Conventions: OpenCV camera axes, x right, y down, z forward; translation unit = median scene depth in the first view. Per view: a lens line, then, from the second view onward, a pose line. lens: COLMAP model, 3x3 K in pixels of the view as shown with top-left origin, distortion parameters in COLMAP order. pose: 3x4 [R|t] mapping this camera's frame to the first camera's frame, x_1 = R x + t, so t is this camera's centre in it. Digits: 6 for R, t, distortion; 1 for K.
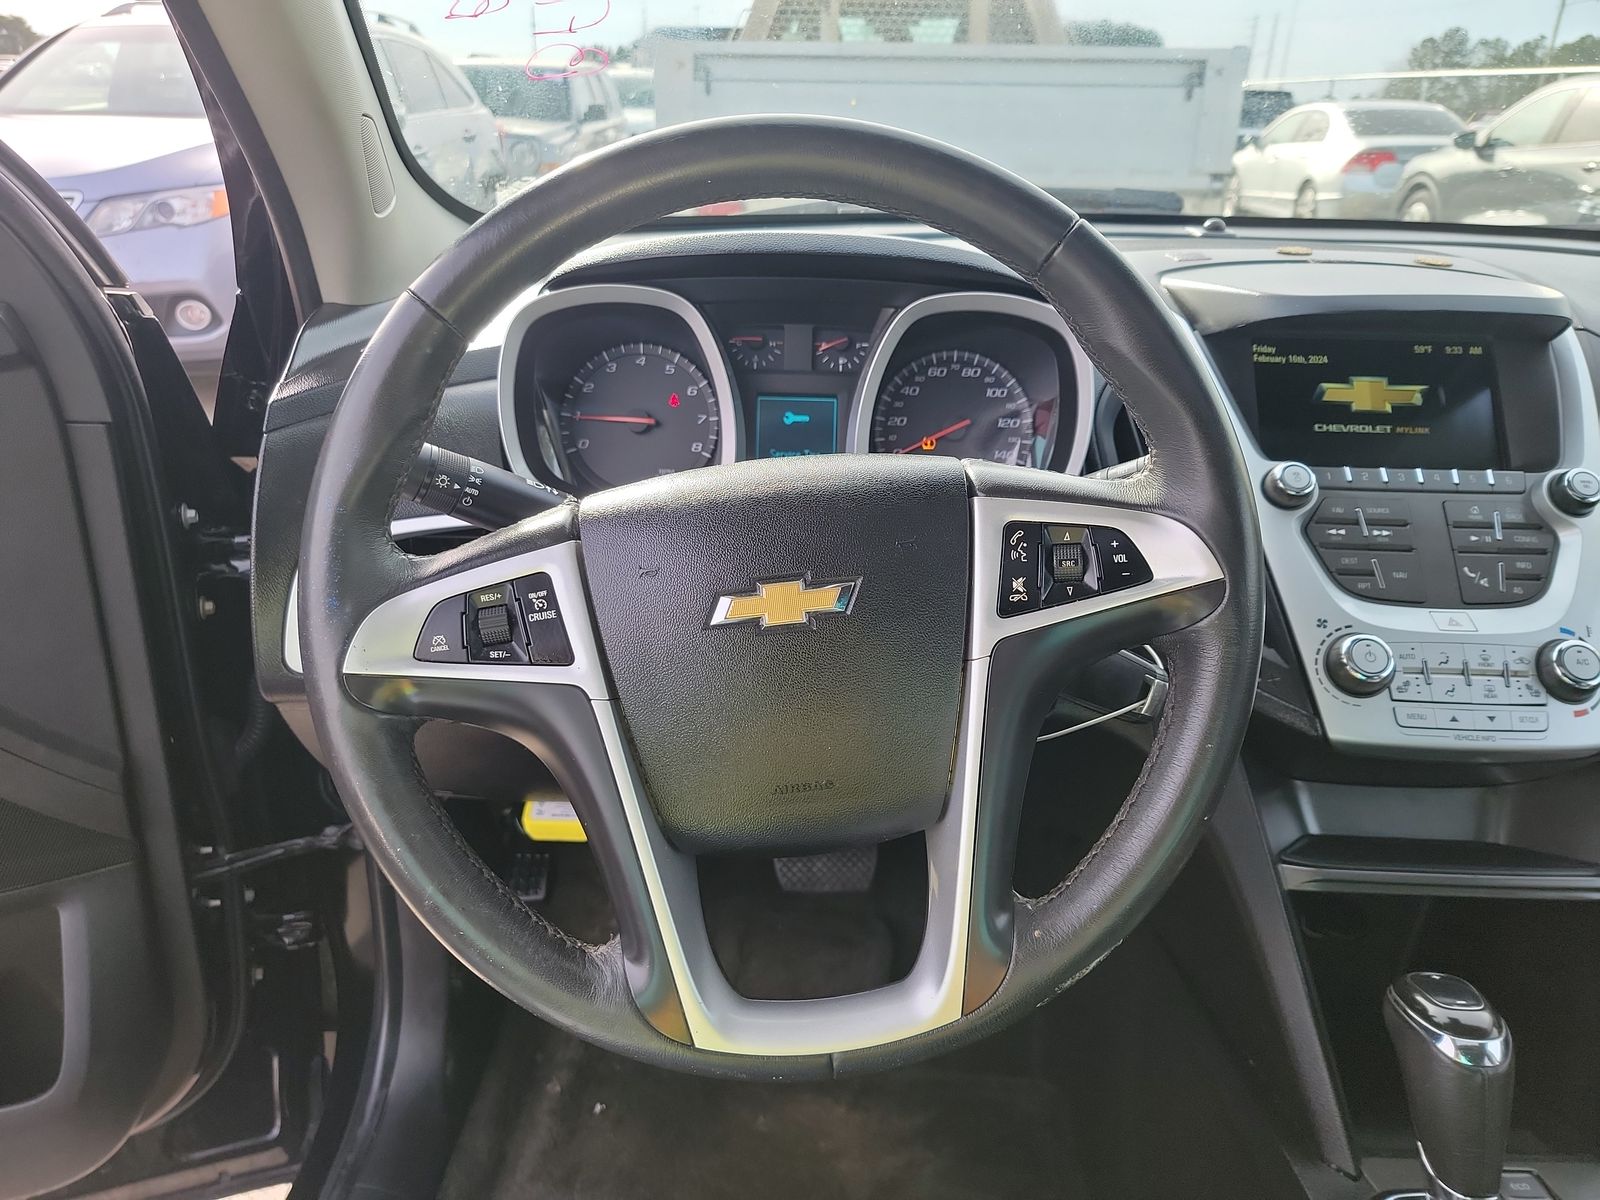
lens RADIAL K [[1128.3, 0, 789.8], [0, 1128.3, 586.9], [0, 0, 1]] dist [0.041384, -0.031069]
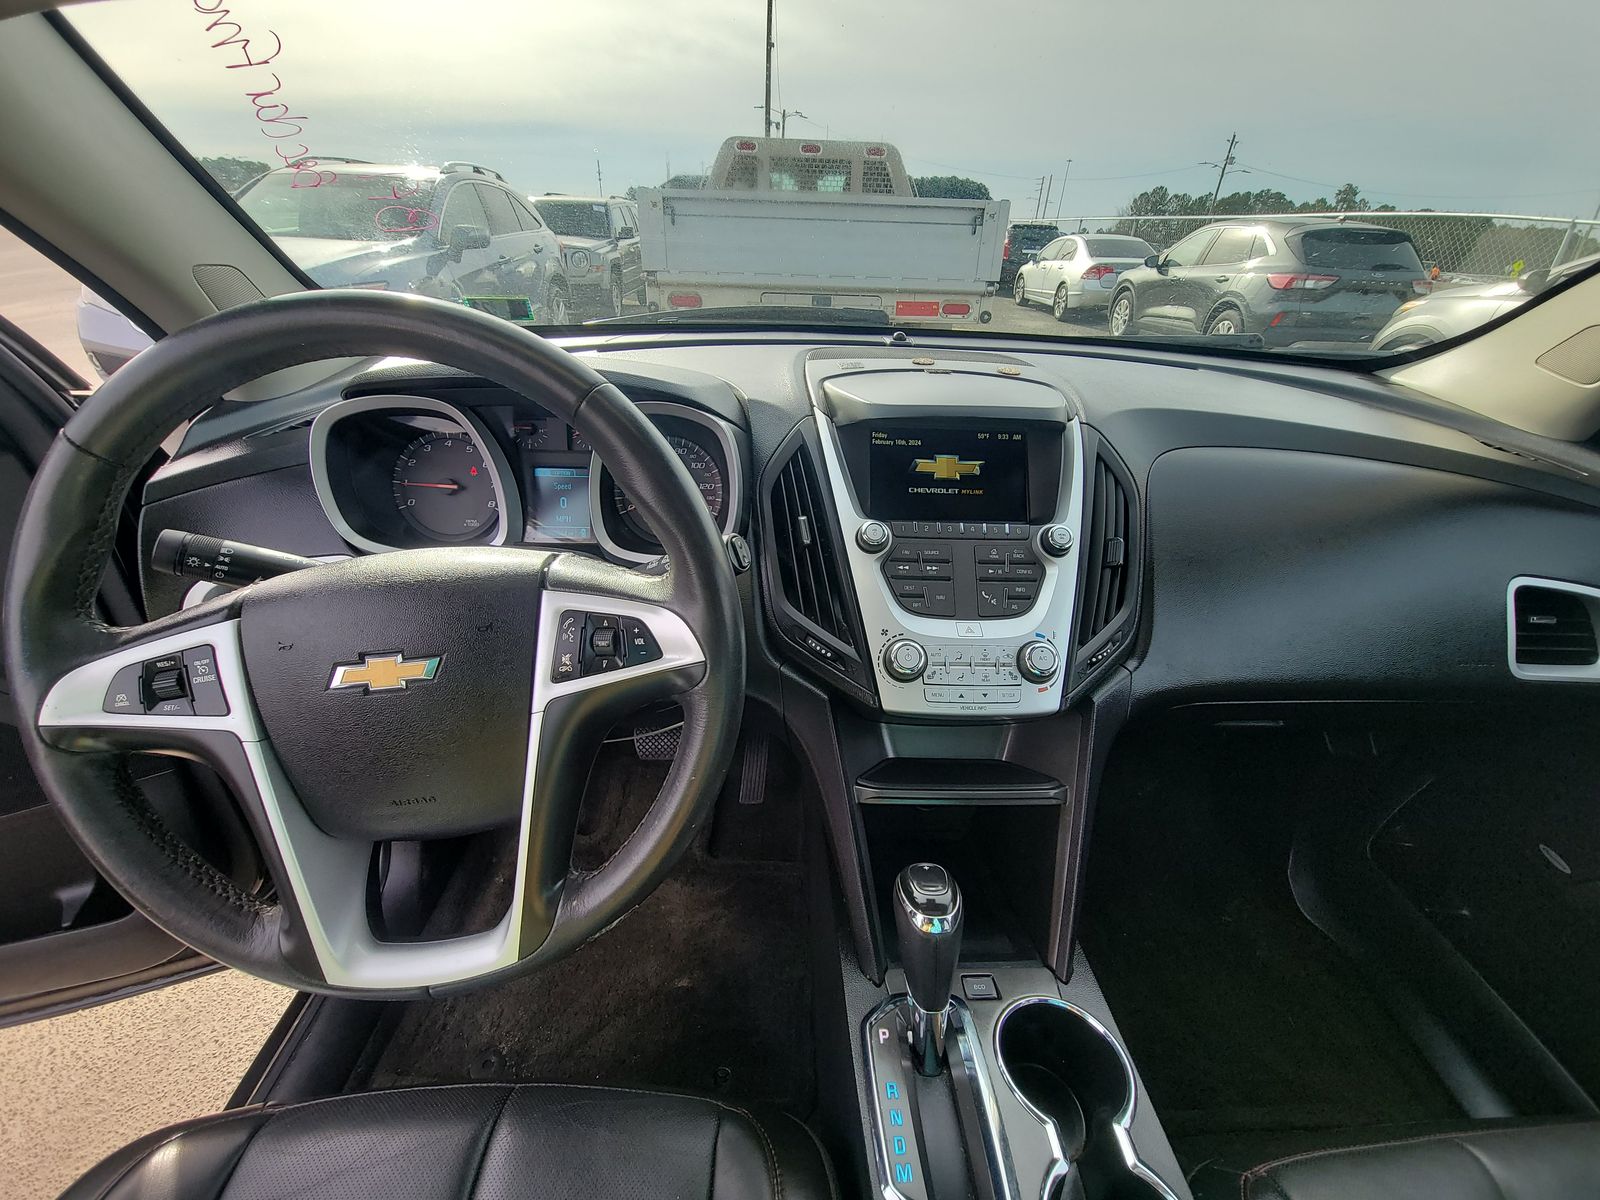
lens RADIAL K [[654.4, 0, 801.4], [0, 654.4, 613.0], [0, 0, 1]] dist [-0.002785, 0.000223]
pose [[0.998628, -0.014041, 0.050440, 0.272420], [0.007333, 0.991382, 0.130799, -0.092798], [-0.051841, -0.130250, 0.990125, 0.130406]]
